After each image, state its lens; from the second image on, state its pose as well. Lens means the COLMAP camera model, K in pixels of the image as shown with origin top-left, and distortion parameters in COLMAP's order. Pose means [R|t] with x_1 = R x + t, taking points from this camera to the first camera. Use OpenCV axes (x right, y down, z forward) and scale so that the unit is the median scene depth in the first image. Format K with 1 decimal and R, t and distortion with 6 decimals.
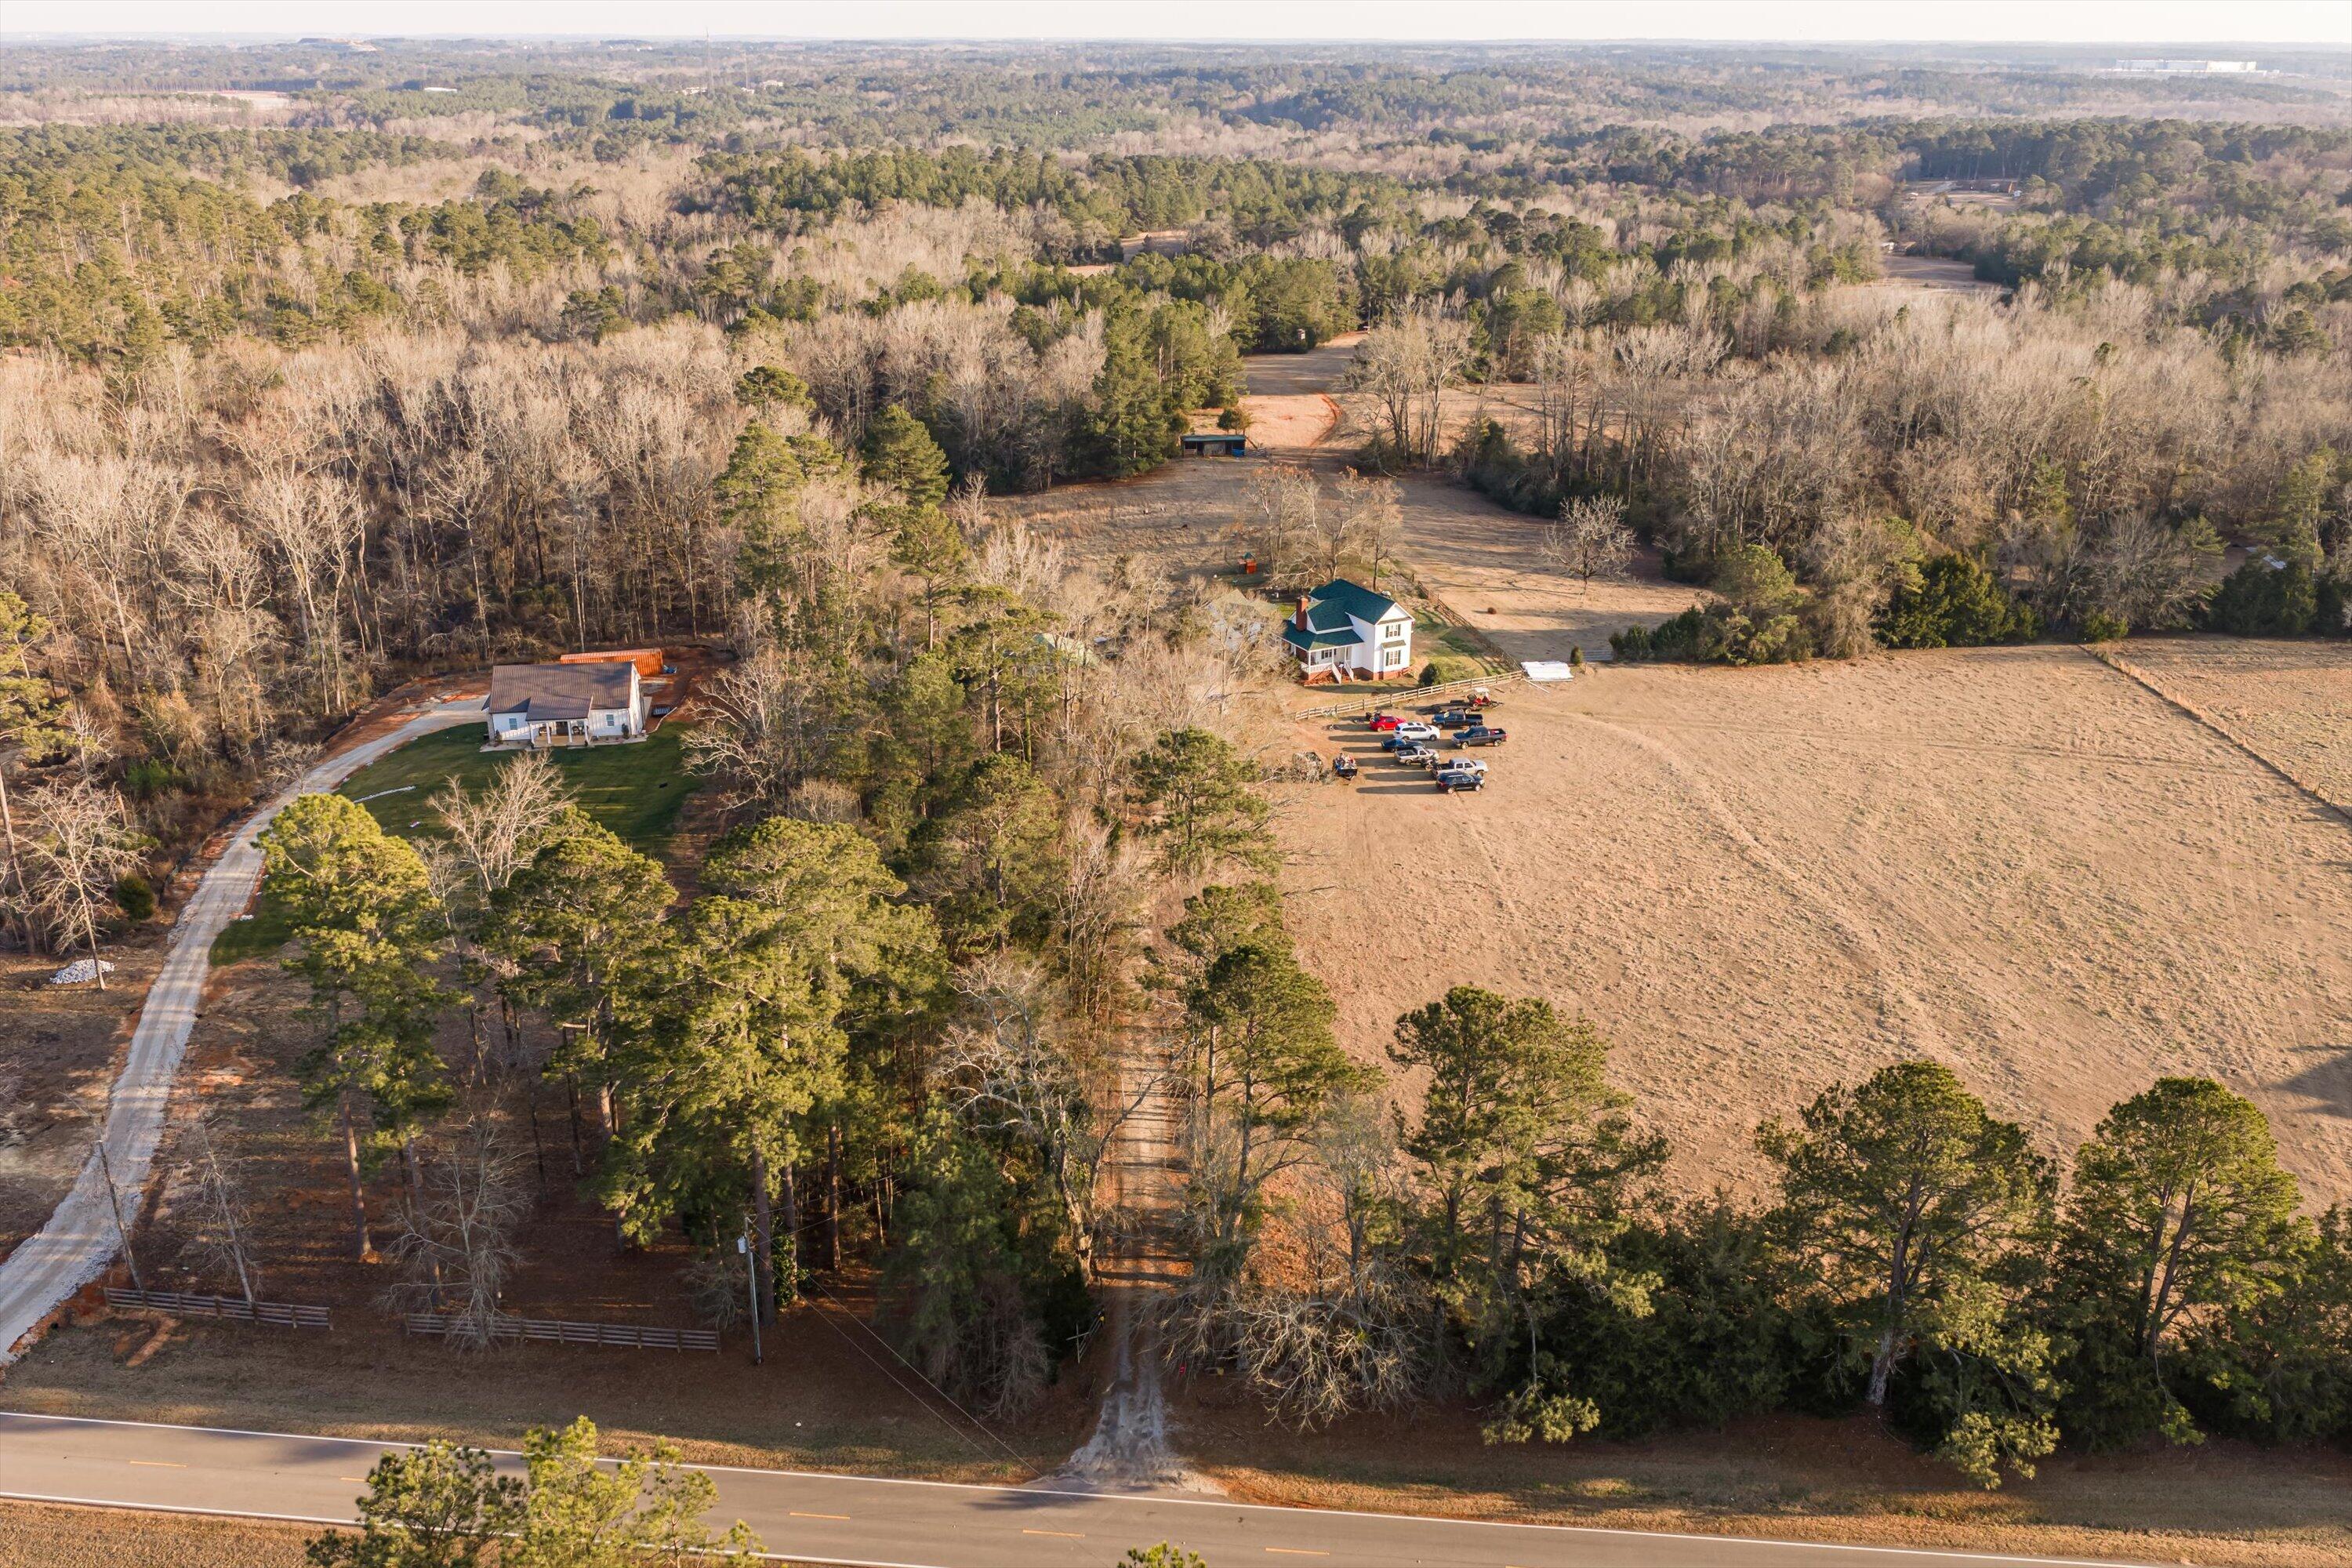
lens RADIAL K [[1953.3, 0, 1172.1], [0, 1953.3, 783.6], [0, 0, 1]] dist [0.010268, -0.017844]
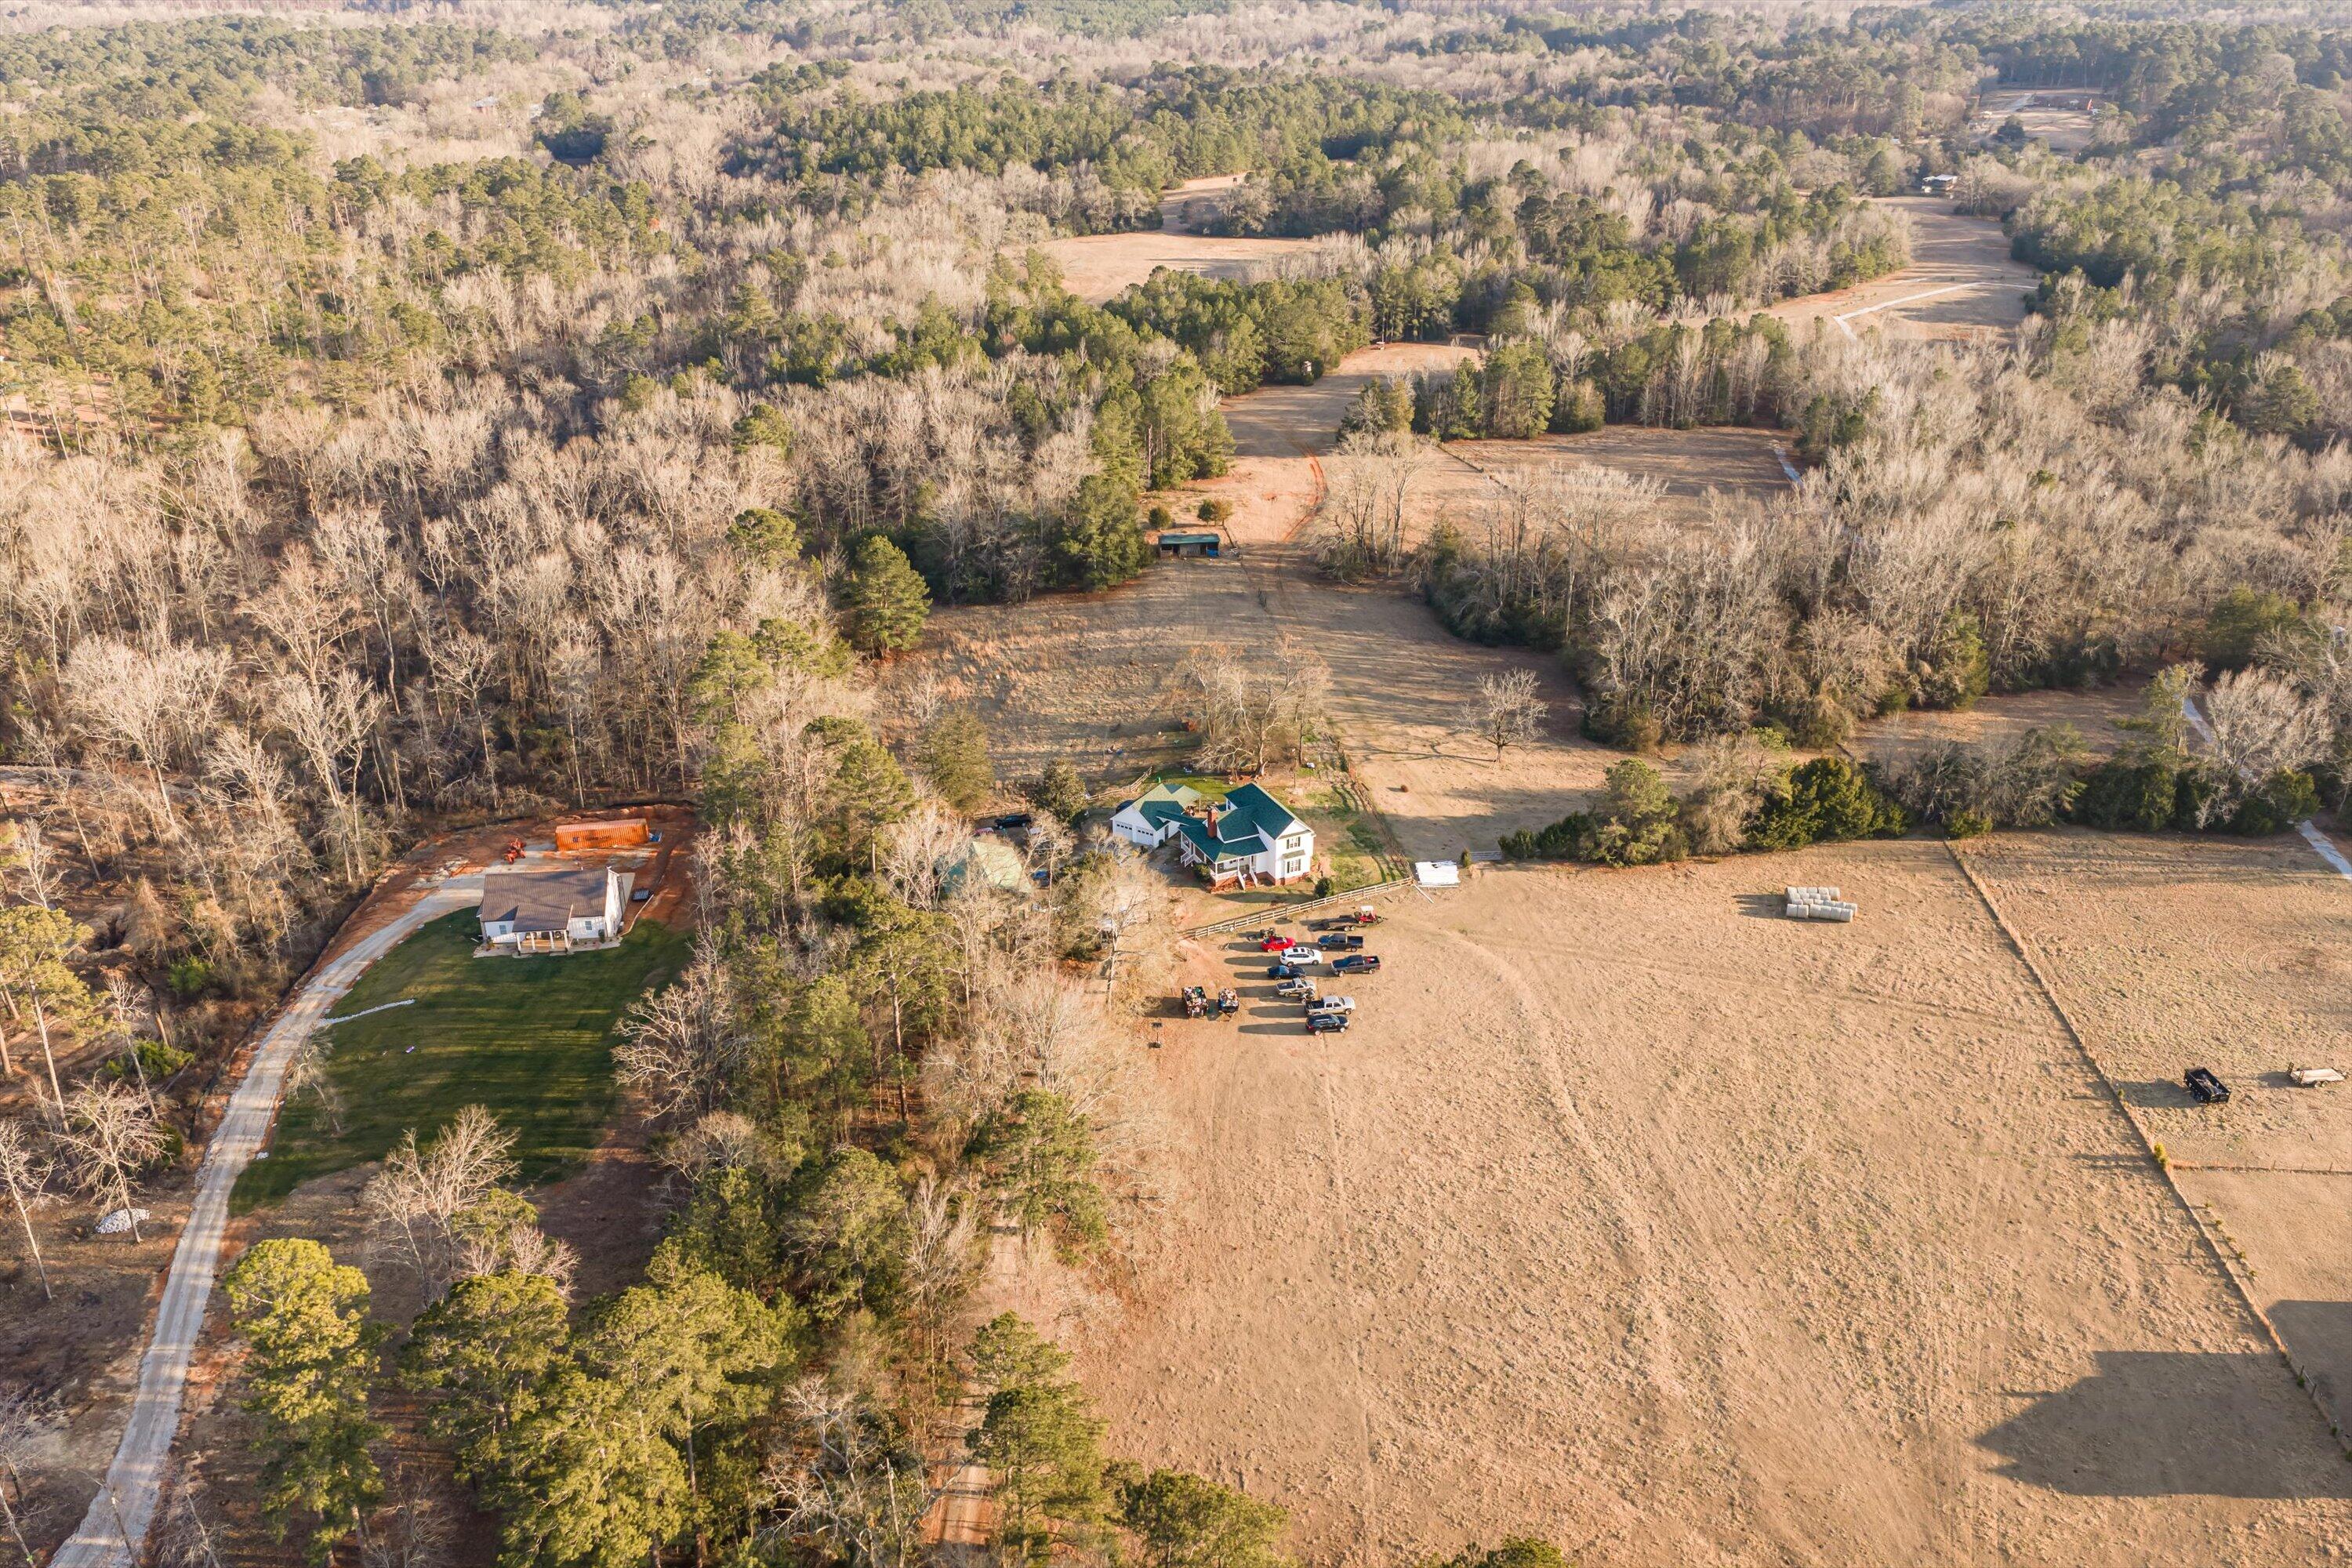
lens RADIAL K [[1953.3, 0, 1171.0], [0, 1953.3, 783.8], [0, 0, 1]] dist [0.010268, -0.017844]
pose [[0.998907, 0.011737, -0.045240, 0.090920], [-0.008153, 0.996872, 0.078614, -0.191359], [0.046022, -0.078160, 0.995878, -0.091696]]
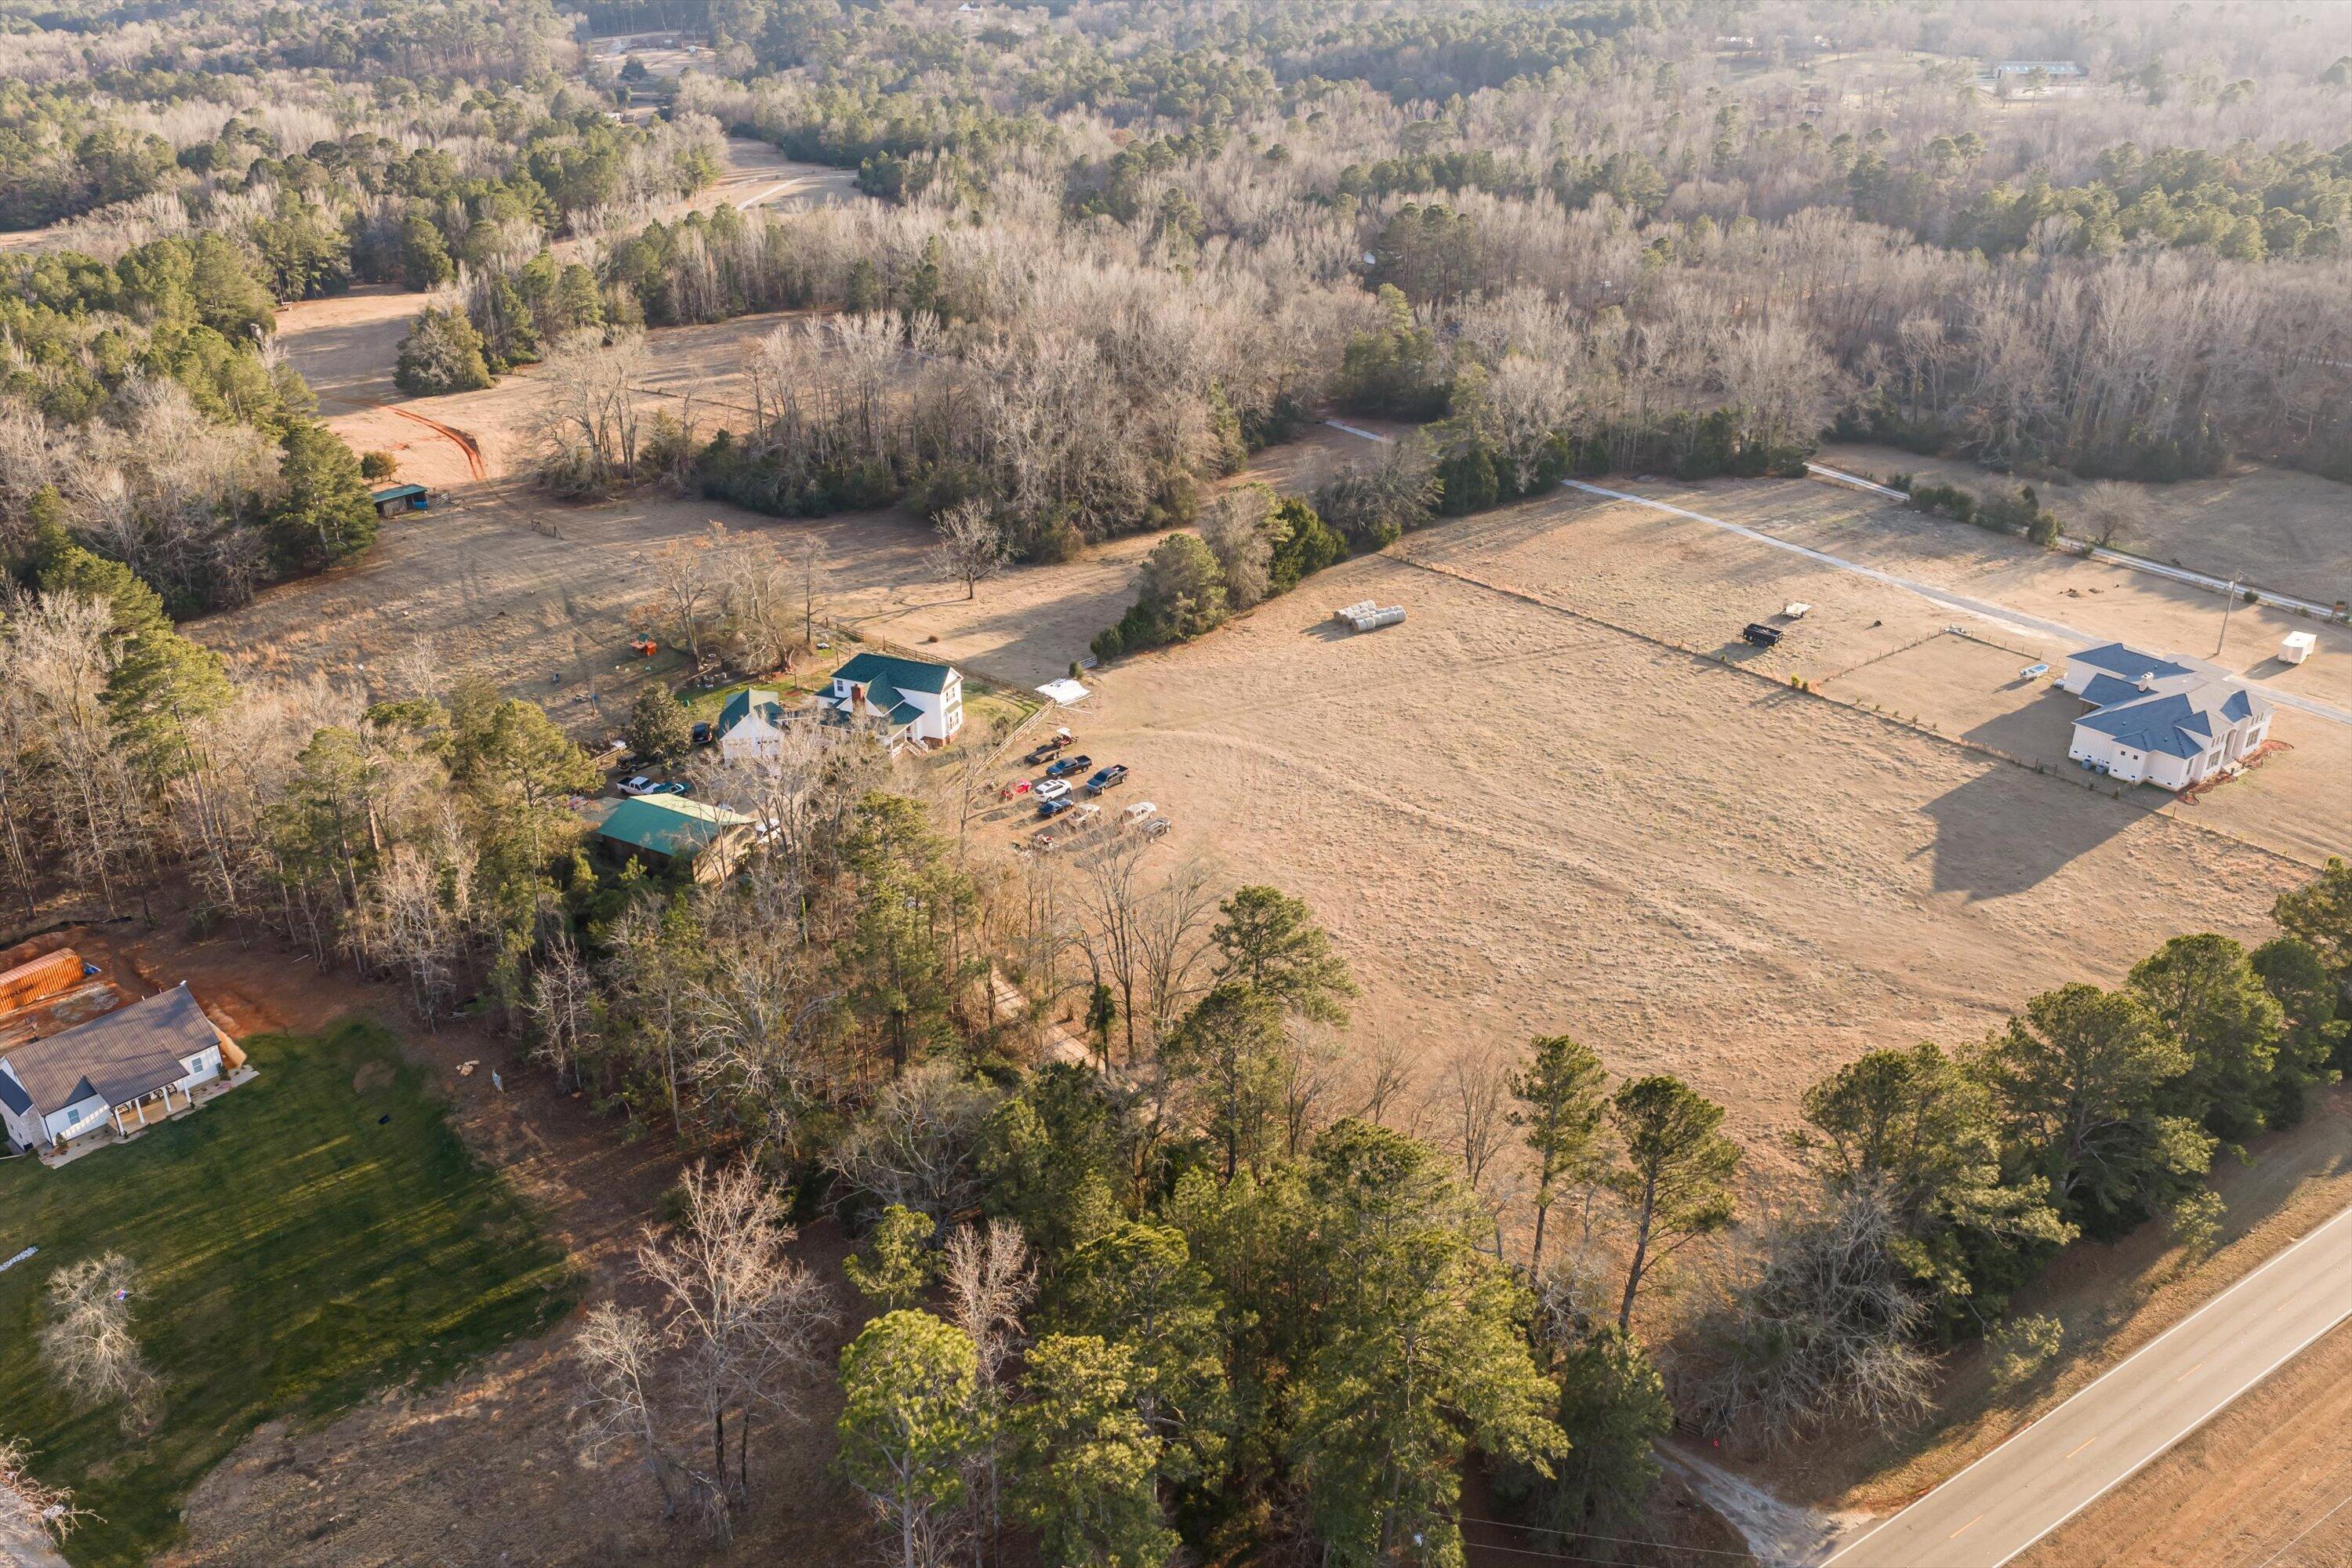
lens RADIAL K [[1953.3, 0, 1178.6], [0, 1953.3, 779.9], [0, 0, 1]] dist [0.010268, -0.017844]
pose [[0.763469, -0.284884, 0.579617, -0.383489], [0.236997, 0.958427, 0.158900, -0.163475], [-0.600790, 0.016052, 0.799246, 0.118240]]
